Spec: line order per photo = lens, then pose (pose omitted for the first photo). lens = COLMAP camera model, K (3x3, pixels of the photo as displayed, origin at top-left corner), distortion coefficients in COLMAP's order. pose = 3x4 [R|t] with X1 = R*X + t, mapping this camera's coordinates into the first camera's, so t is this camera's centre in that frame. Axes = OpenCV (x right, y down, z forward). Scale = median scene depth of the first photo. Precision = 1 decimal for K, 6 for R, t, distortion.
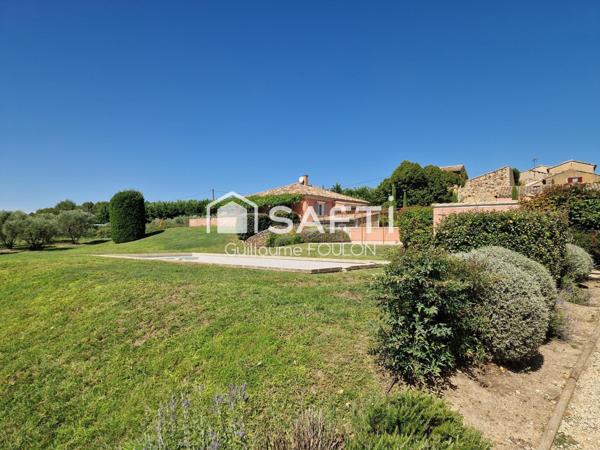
lens RADIAL K [[464.6, 0, 299.7], [0, 464.6, 223.2], [0, 0, 1]] dist [0.035571, 0.000192]
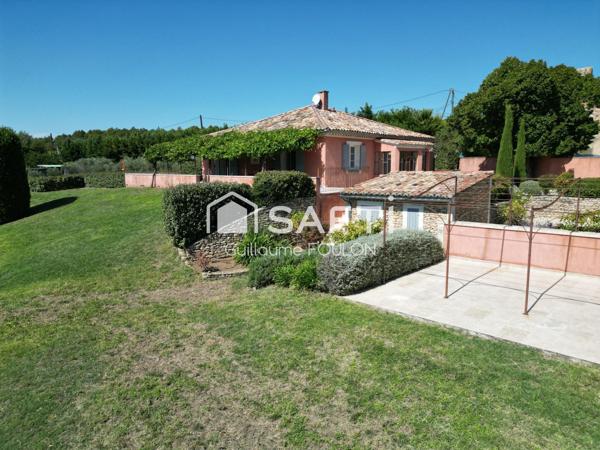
lens RADIAL K [[464.6, 0, 301.5], [0, 464.6, 228.5], [0, 0, 1]] dist [0.035571, 0.000192]
pose [[0.999419, -0.013390, -0.031354, 0.001355], [0.018651, 0.984566, 0.174019, -0.041545], [0.028540, -0.174503, 0.984243, 0.446135]]
